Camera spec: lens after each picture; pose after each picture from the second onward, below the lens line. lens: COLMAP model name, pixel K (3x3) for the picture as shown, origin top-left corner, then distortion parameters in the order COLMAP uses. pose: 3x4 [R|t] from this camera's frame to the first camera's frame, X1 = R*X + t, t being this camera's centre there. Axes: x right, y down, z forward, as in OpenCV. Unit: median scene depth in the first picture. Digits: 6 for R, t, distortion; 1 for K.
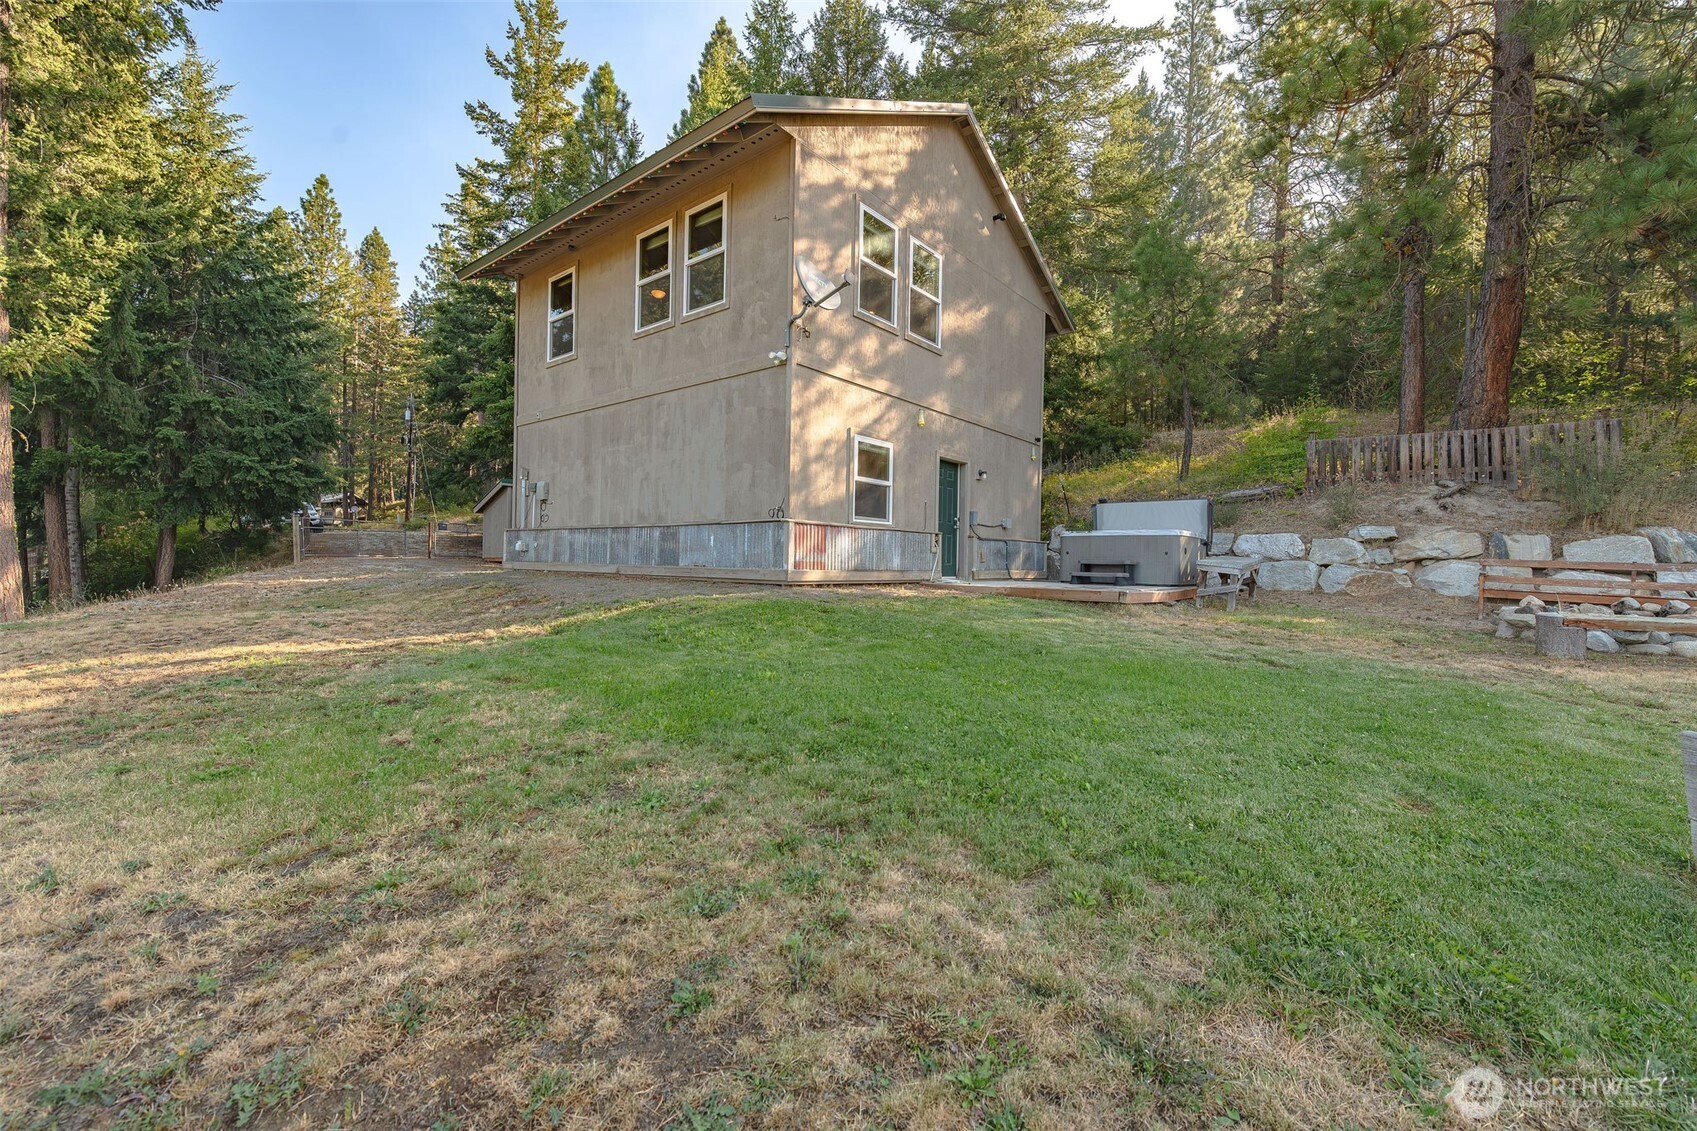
lens RADIAL K [[670.8, 0, 824.2], [0, 670.8, 560.0], [0, 0, 1]] dist [0.002366, 0.000051]
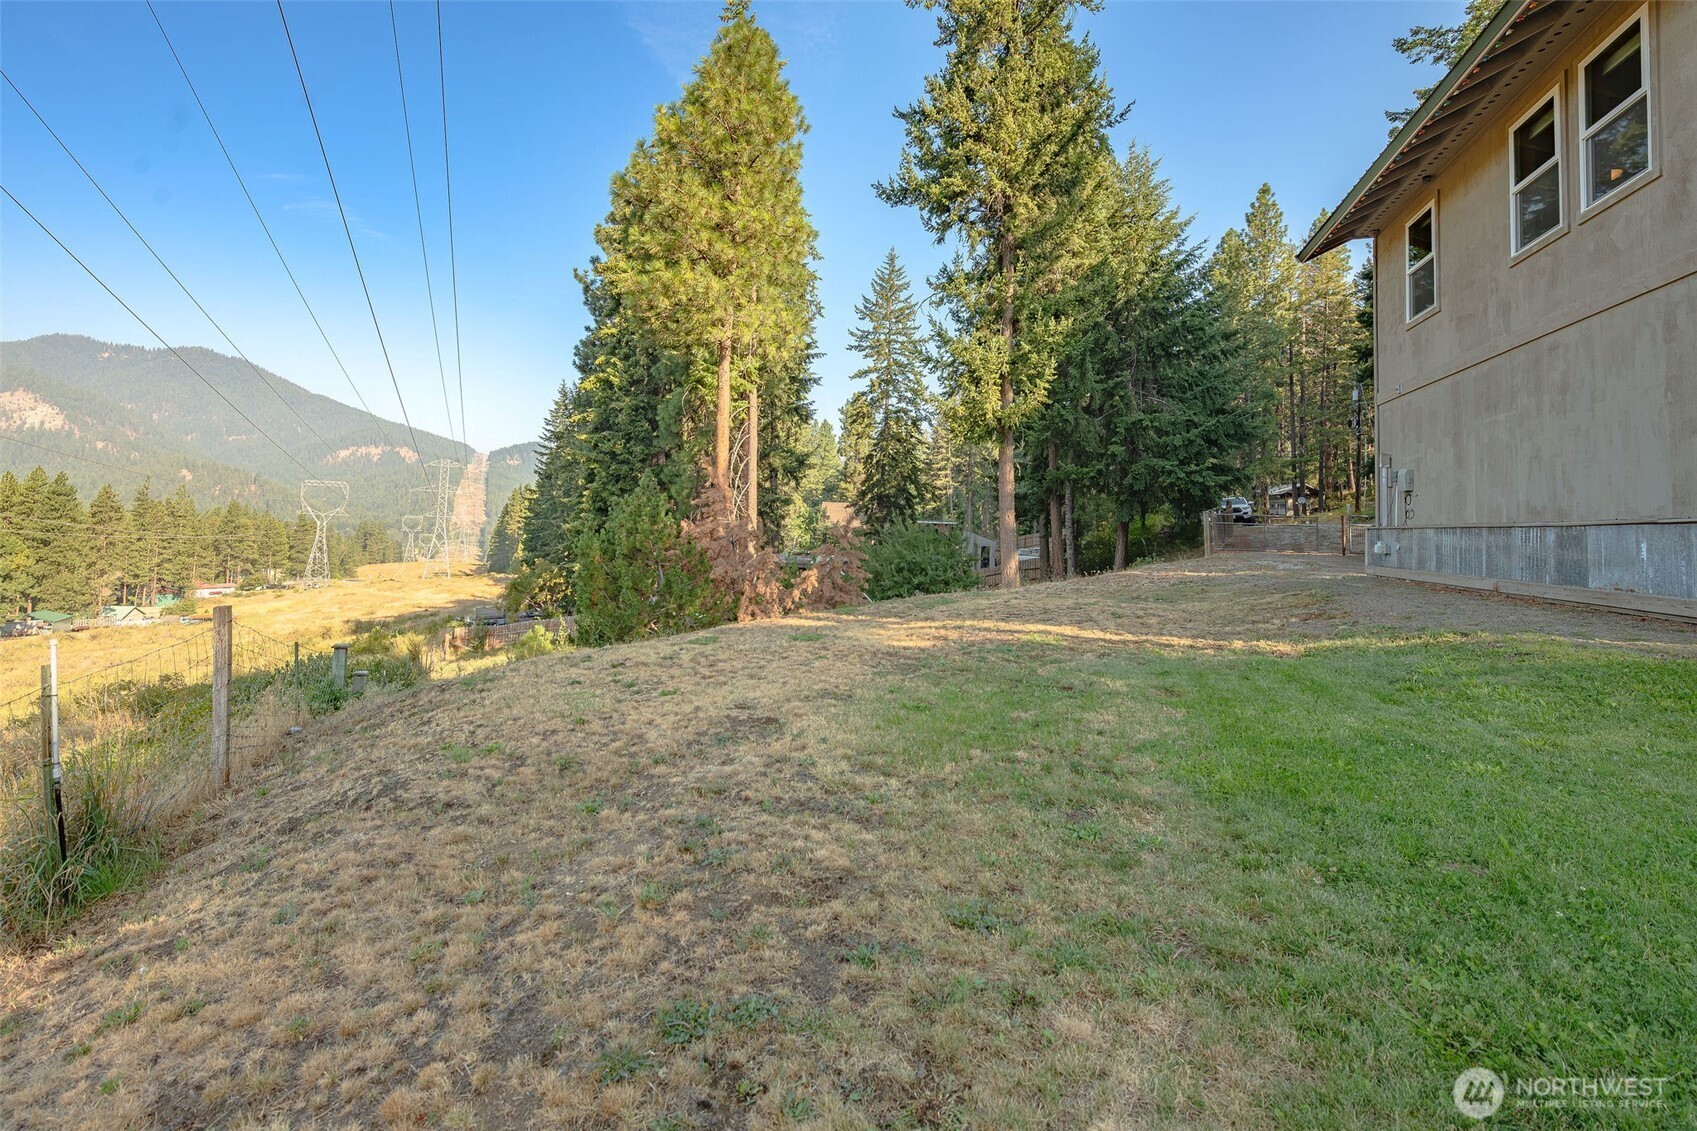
lens RADIAL K [[713.9, 0, 843.3], [0, 713.9, 473.8], [0, 0, 1]] dist [0.003060, 0.000024]
pose [[0.379930, -0.070749, -0.922306, 0.148152], [-0.032514, 0.995433, -0.089752, -0.014034], [0.924444, 0.064087, 0.375894, 0.059565]]
